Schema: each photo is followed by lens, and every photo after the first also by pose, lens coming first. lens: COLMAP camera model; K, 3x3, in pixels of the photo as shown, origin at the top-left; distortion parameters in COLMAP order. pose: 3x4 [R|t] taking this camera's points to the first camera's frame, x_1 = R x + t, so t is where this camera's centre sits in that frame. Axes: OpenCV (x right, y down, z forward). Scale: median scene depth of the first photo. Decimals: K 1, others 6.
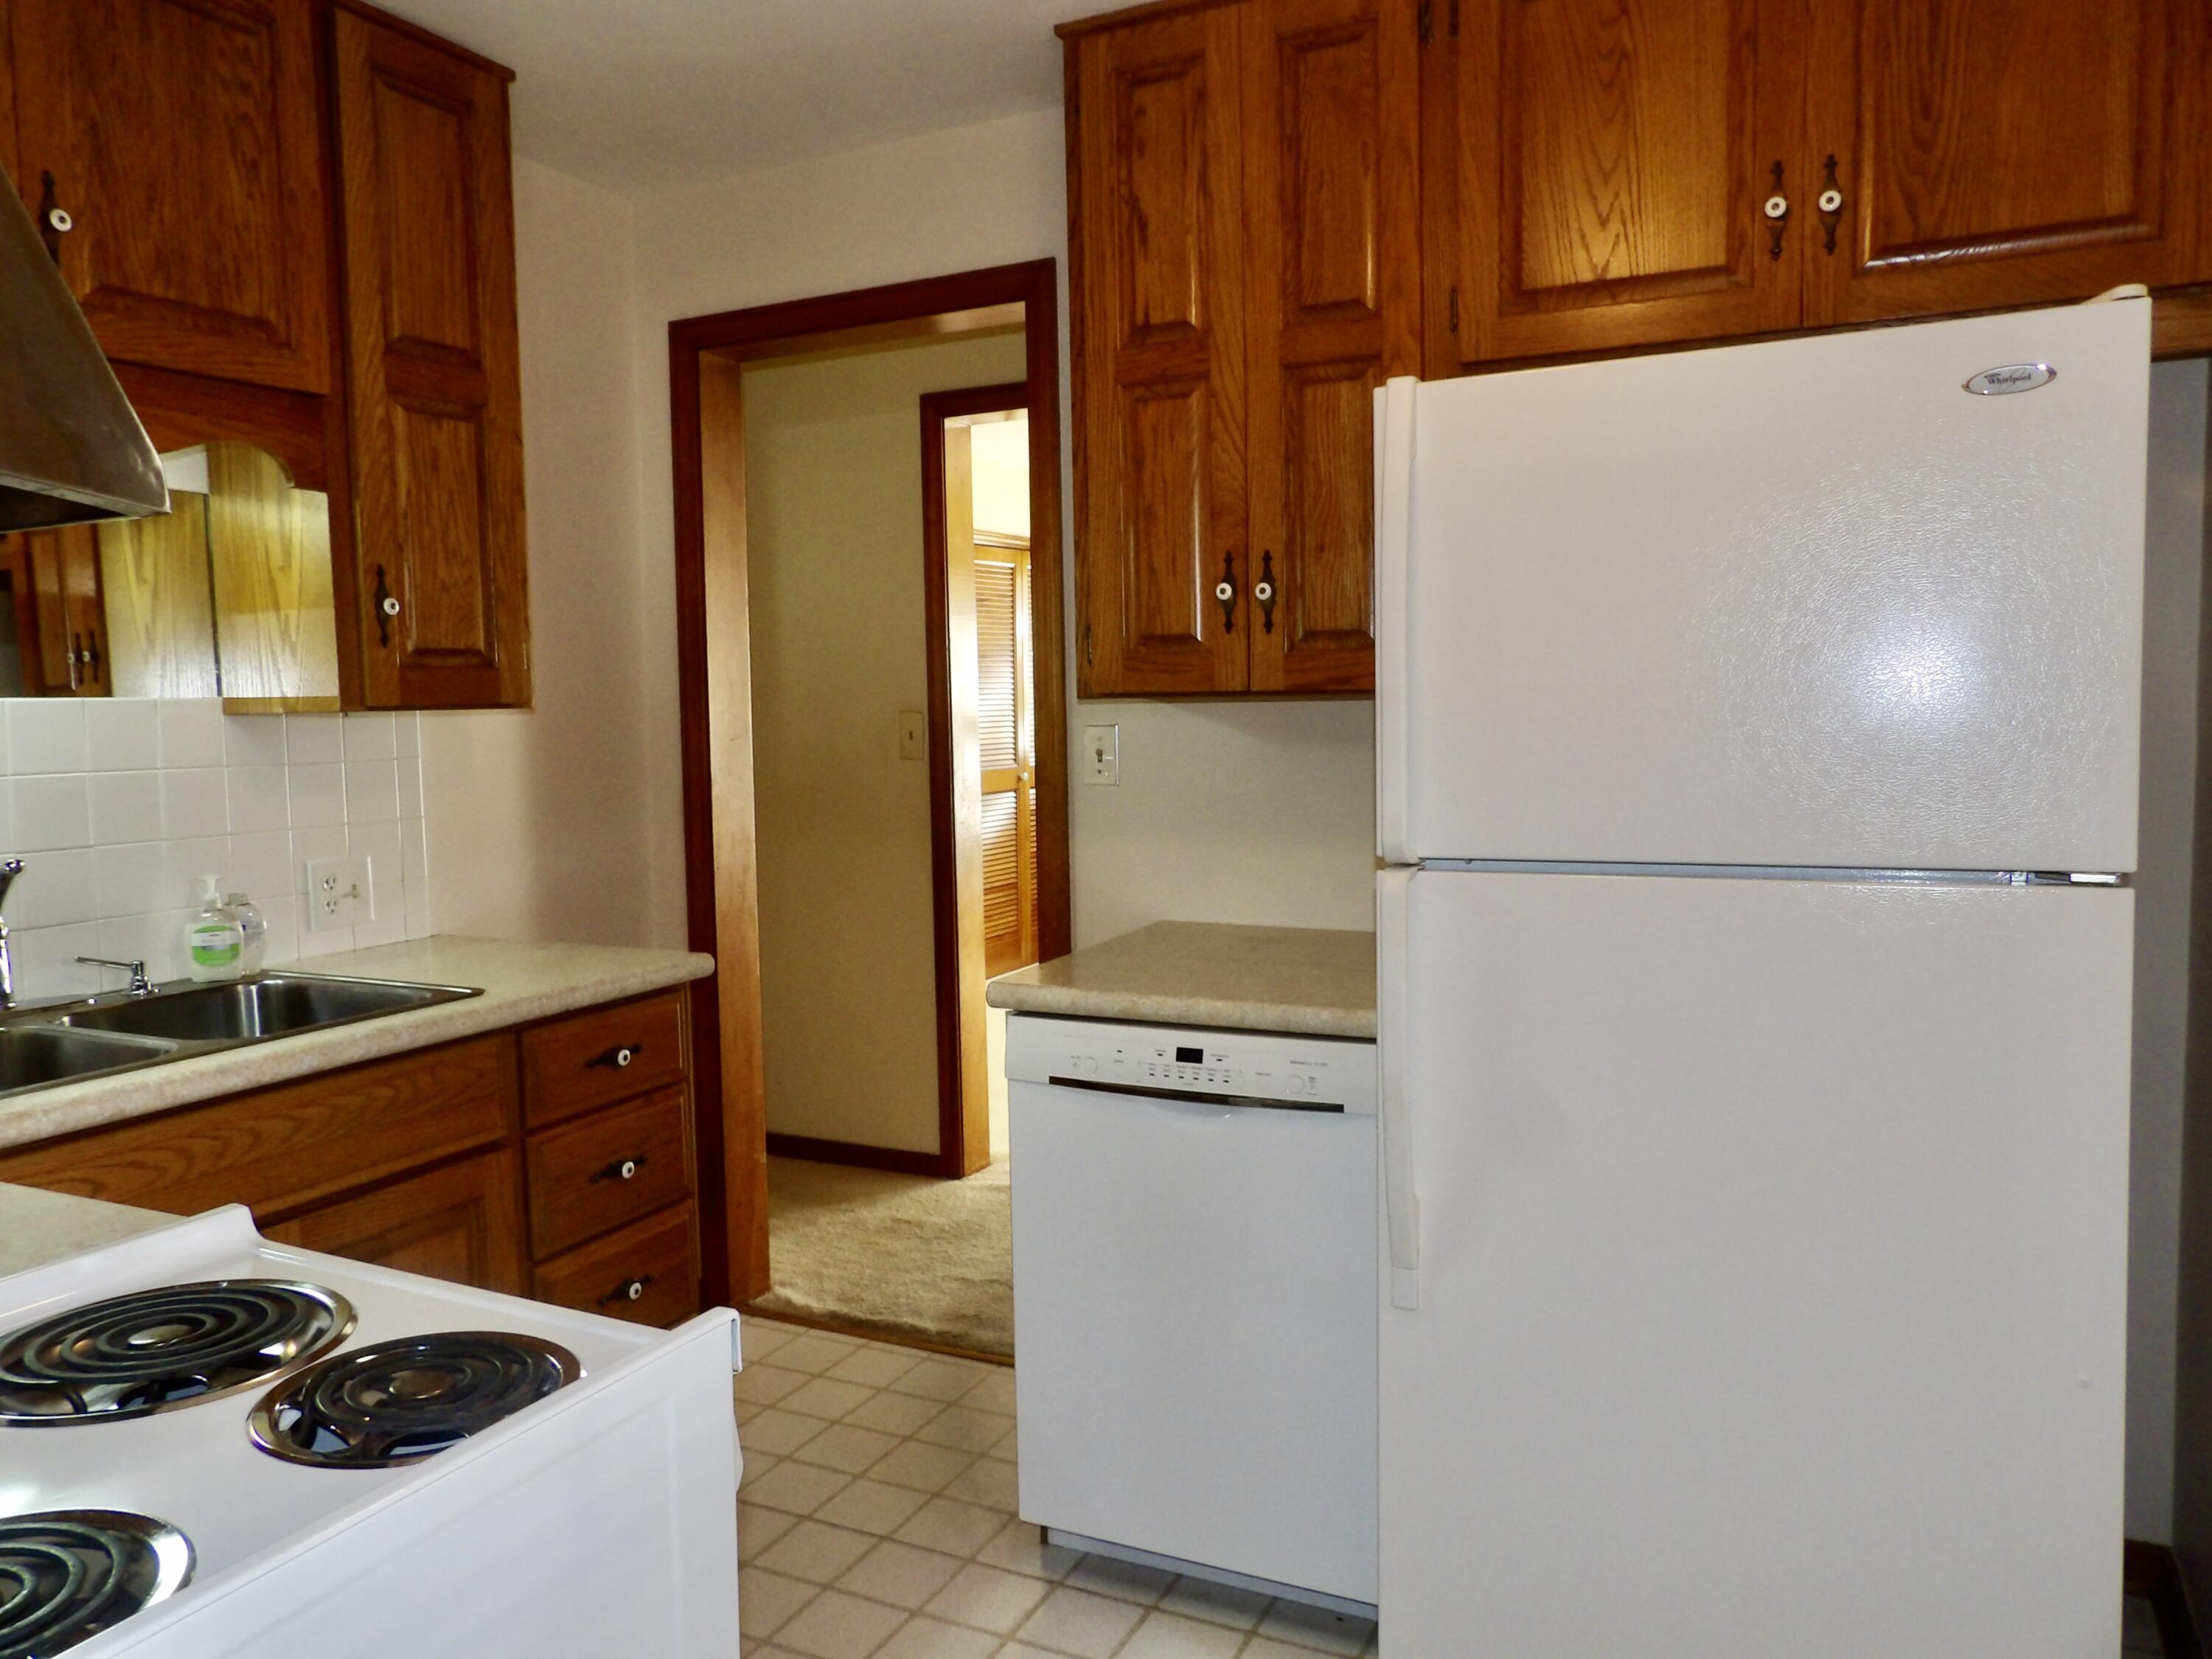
lens RADIAL K [[1529.2, 0, 1106.0], [0, 1529.2, 829.5], [0, 0, 1]] dist [-0.030400, 0.002003]
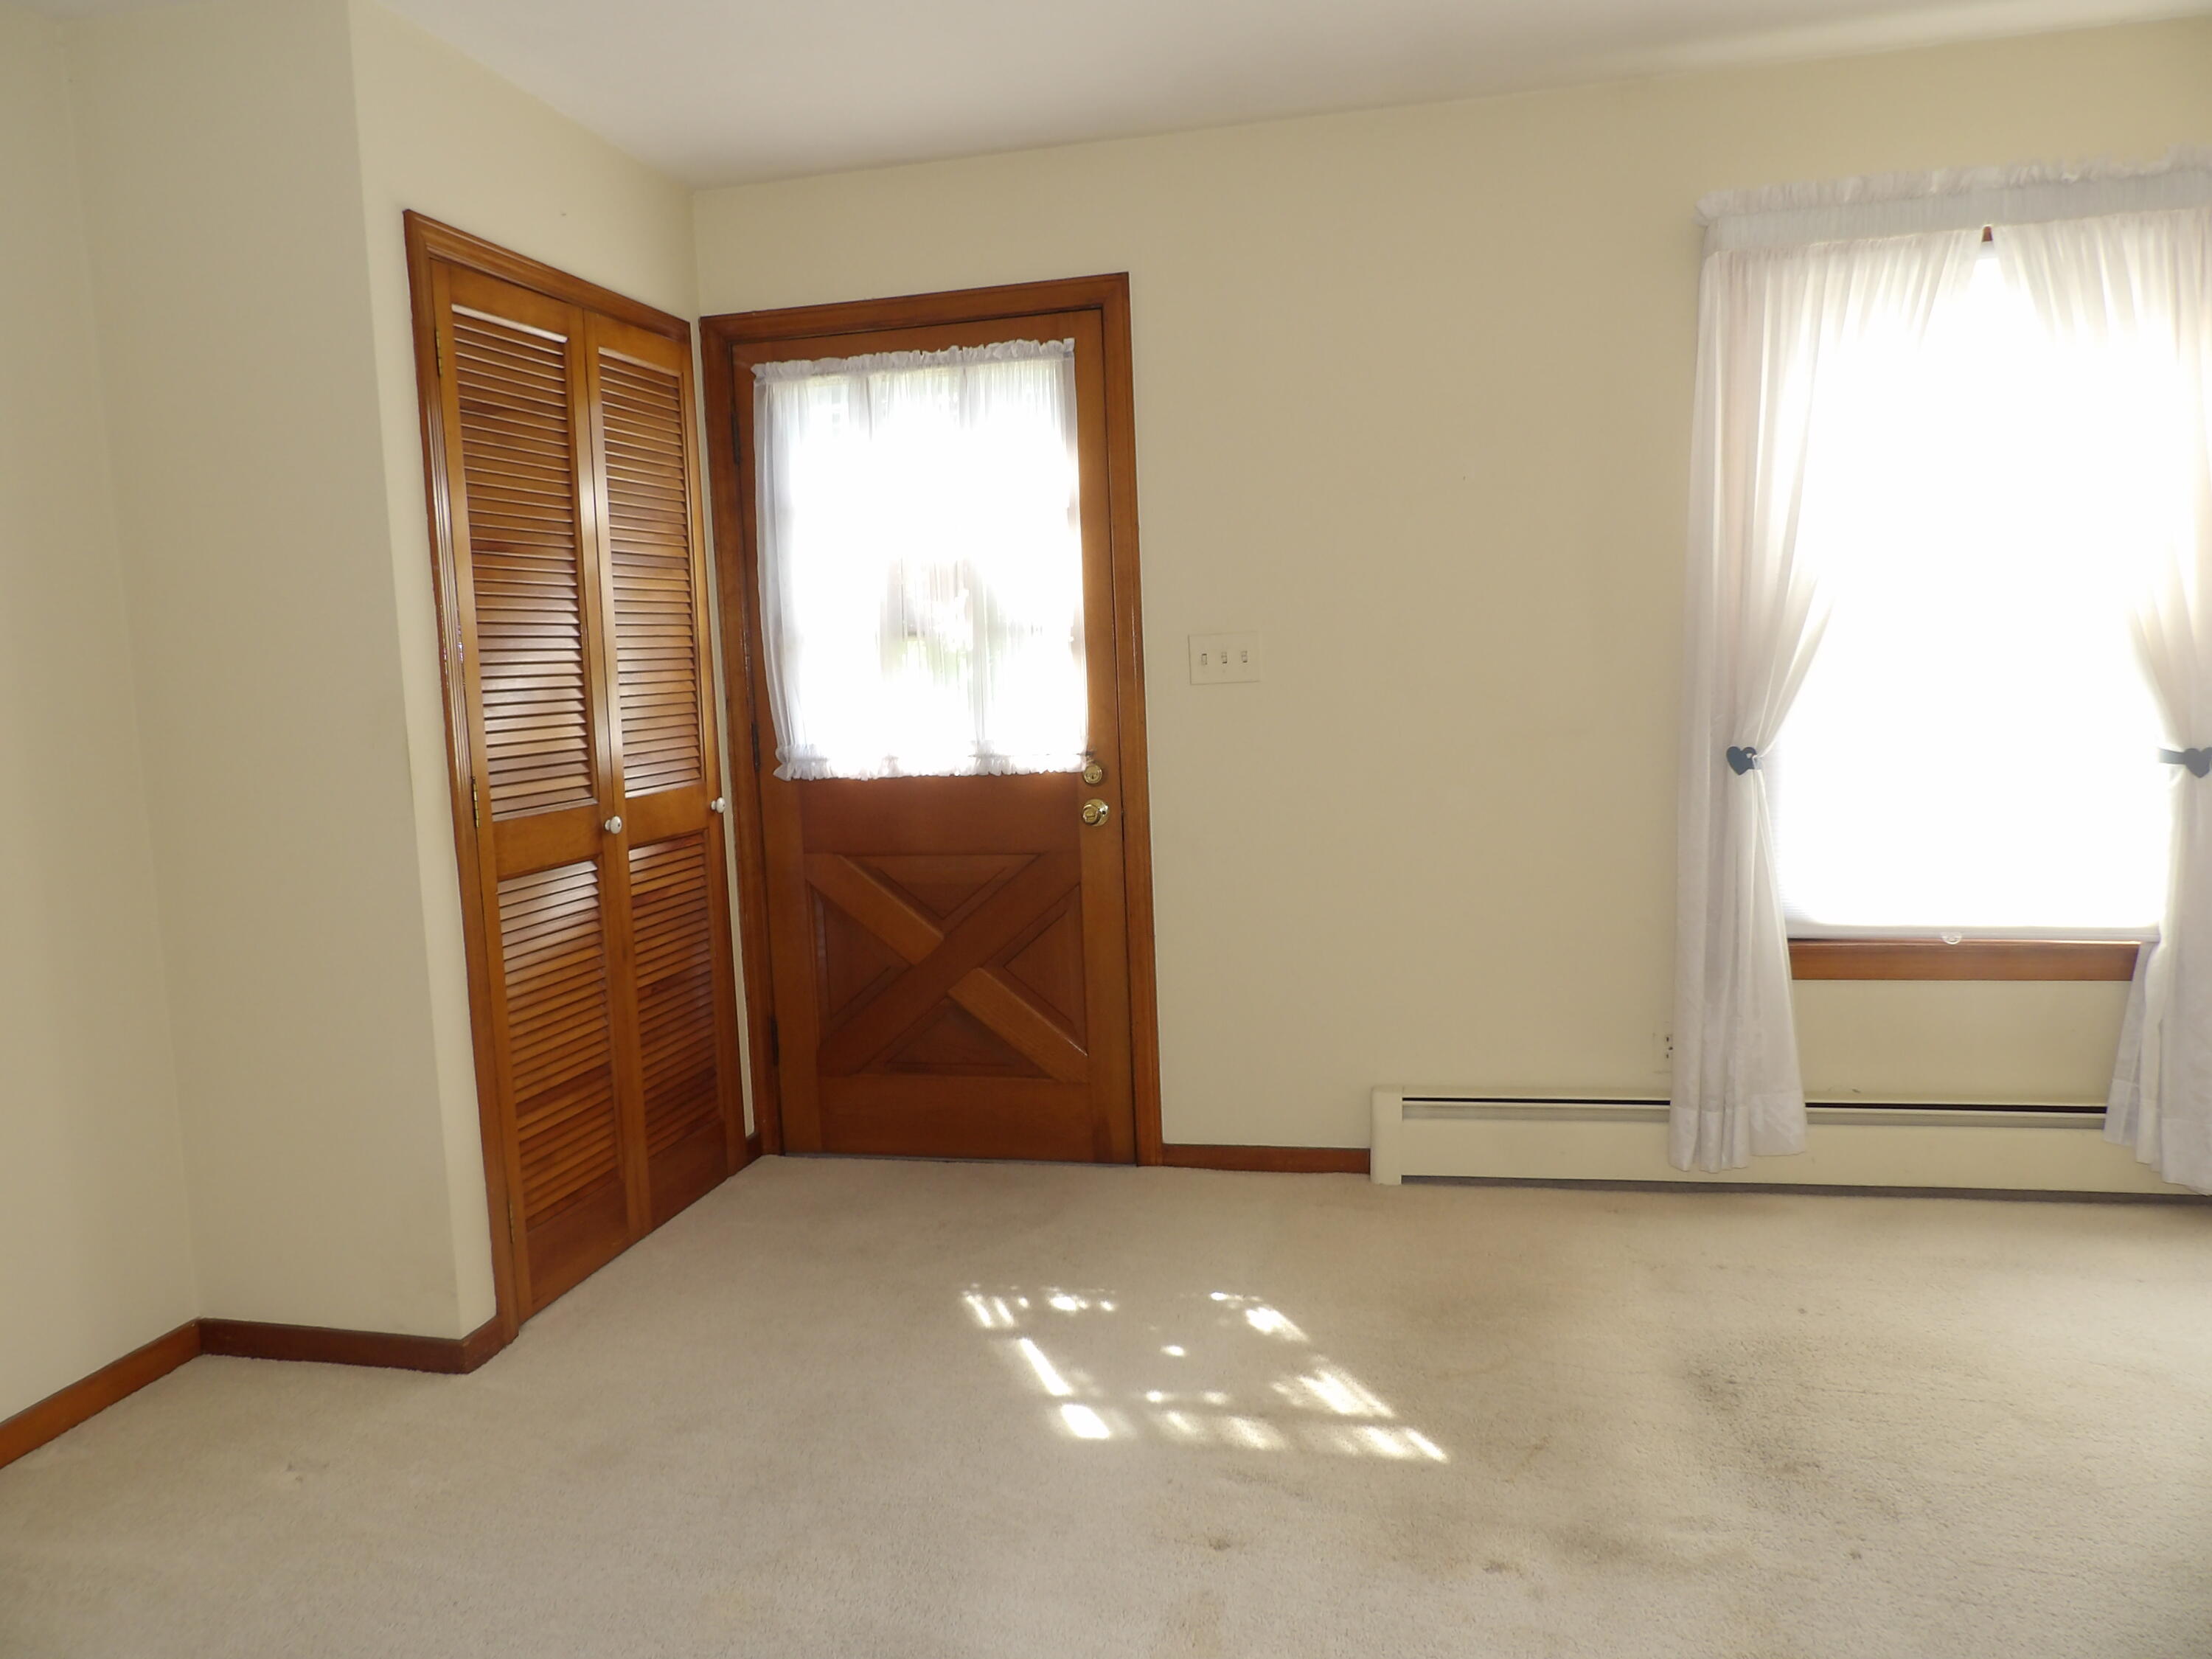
lens RADIAL K [[1573.7, 0, 1104.6], [0, 1573.7, 825.0], [0, 0, 1]] dist [-0.028192, 0.022596]
pose [[0.978384, -0.039279, 0.203033, -0.016439], [0.033873, 0.998975, 0.030030, -0.108177], [-0.204004, -0.022504, 0.978711, 1.309379]]
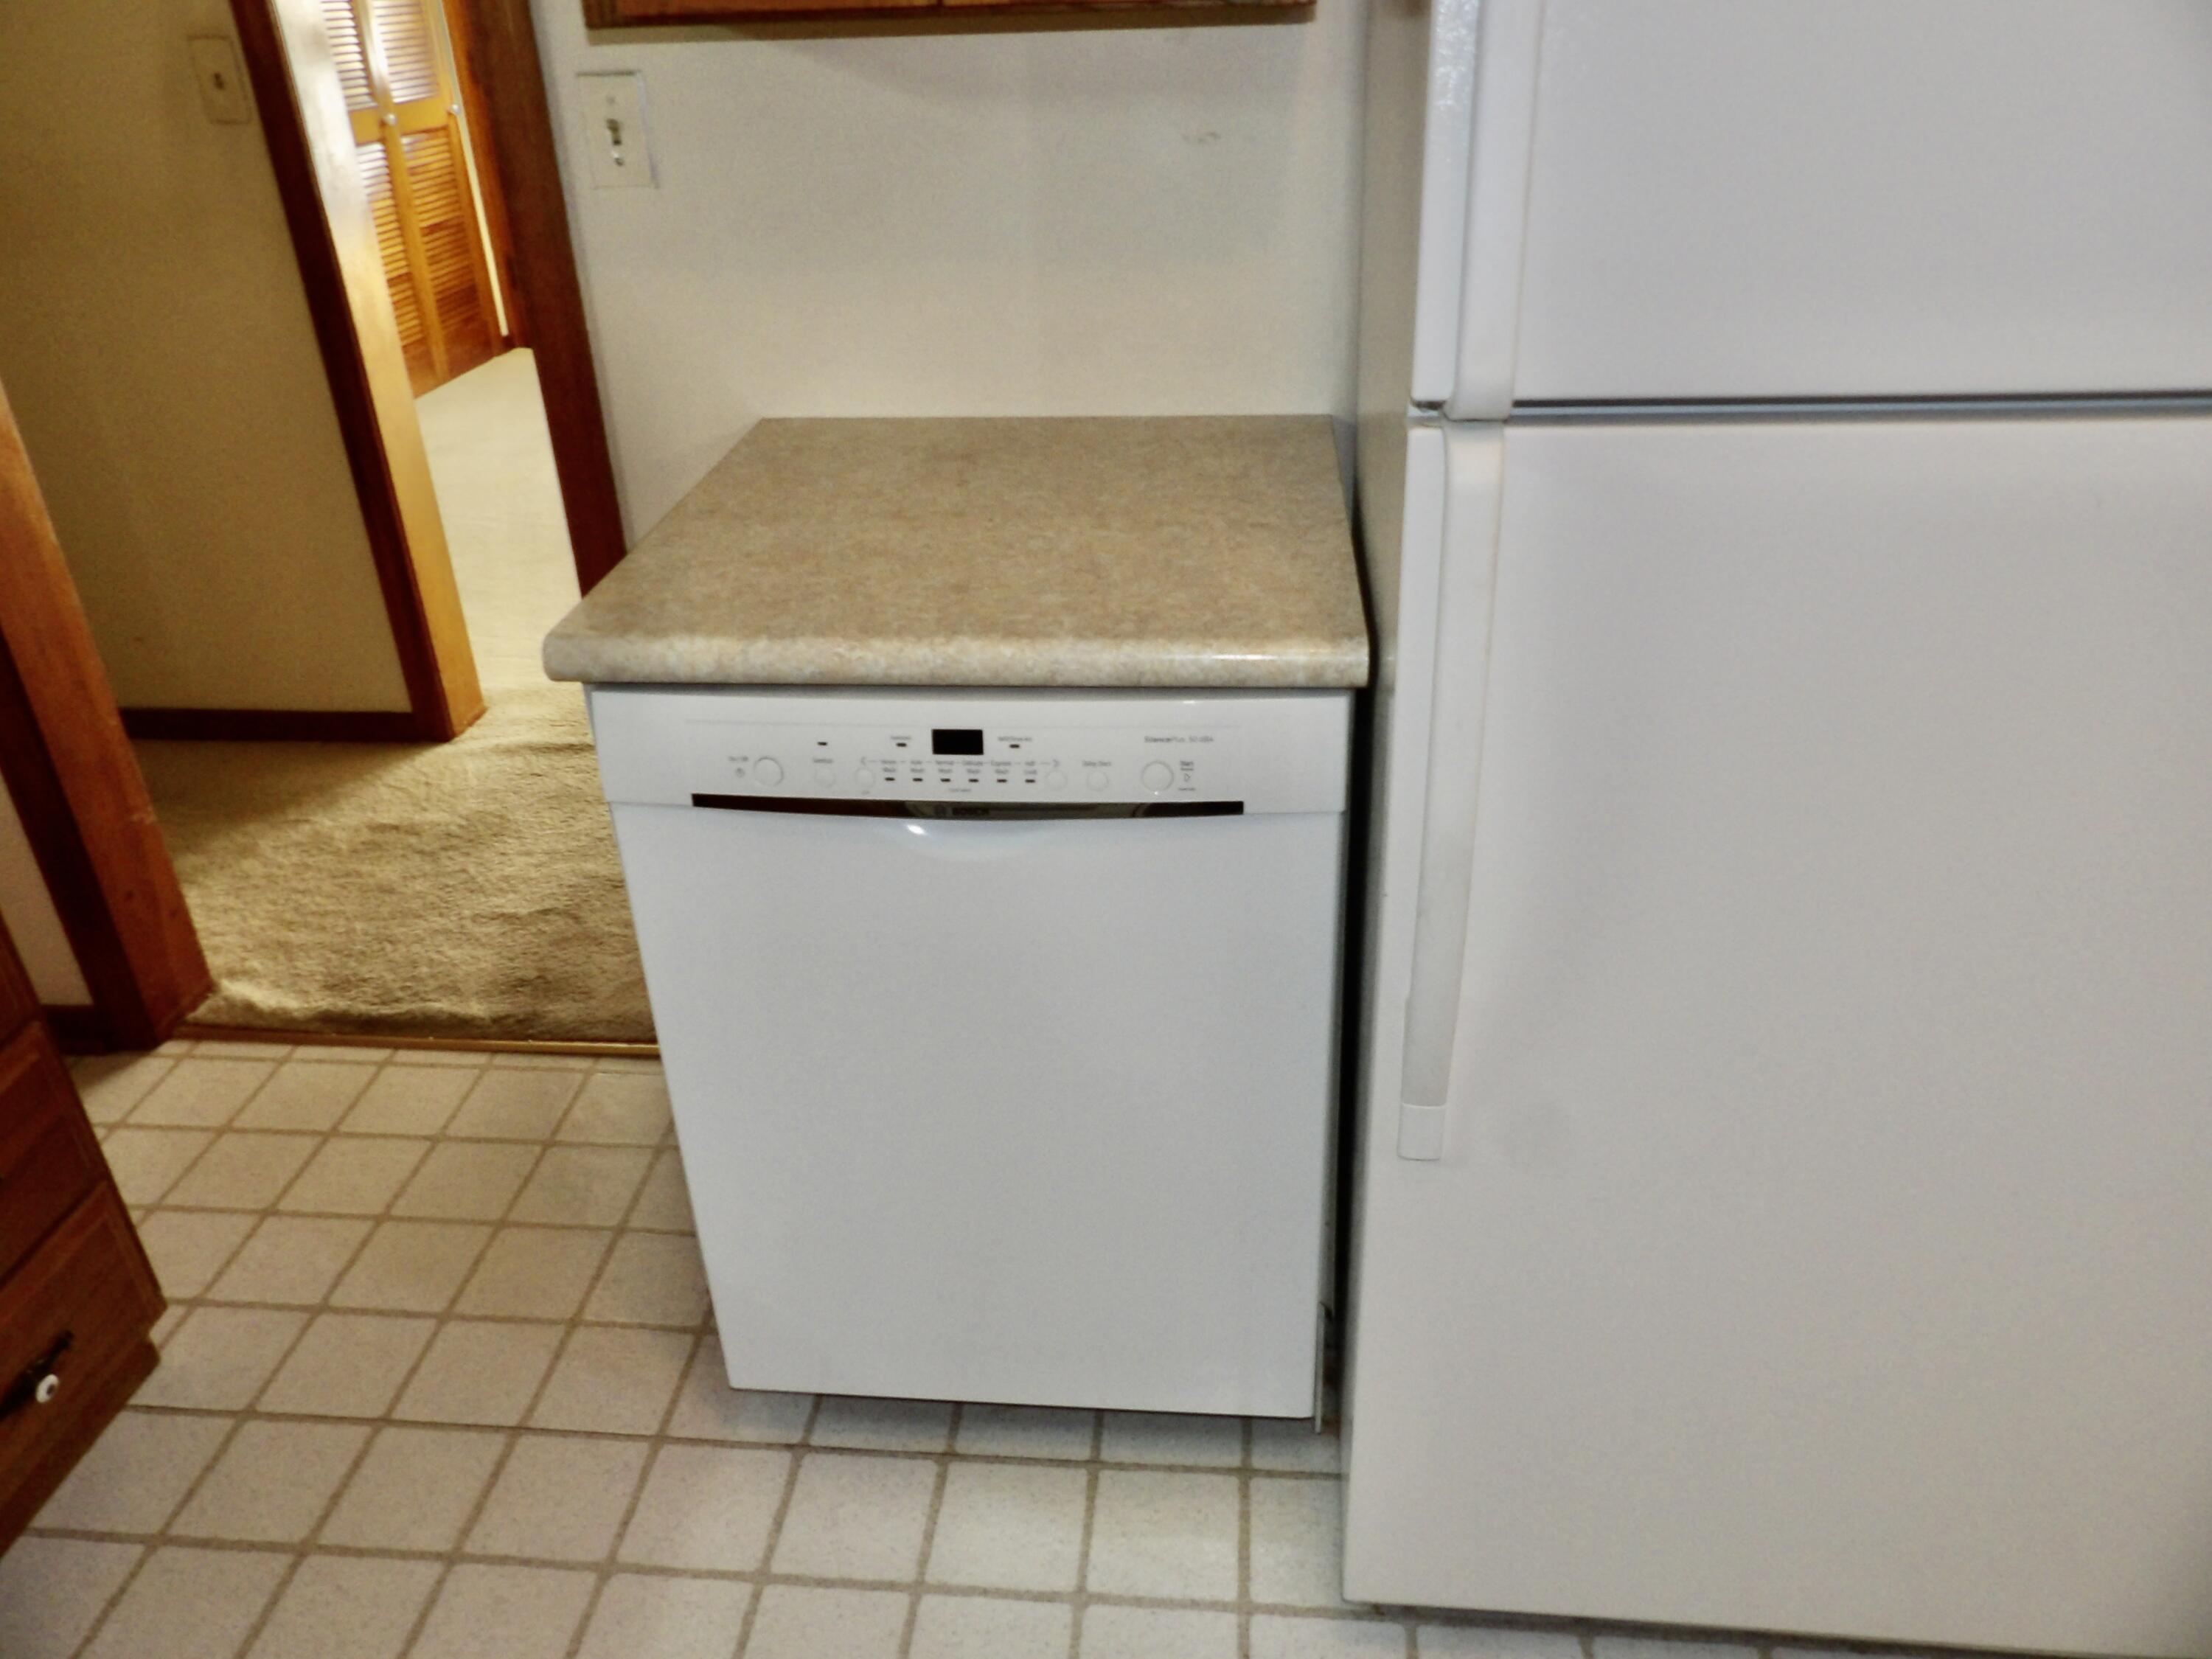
lens RADIAL K [[1575.4, 0, 1101.1], [0, 1575.4, 824.2], [0, 0, 1]] dist [-0.041698, 0.047042]
pose [[0.937543, -0.174956, 0.300671, -0.044167], [0.041445, 0.914345, 0.402809, -0.032365], [-0.345390, -0.365190, 0.864489, 0.278870]]
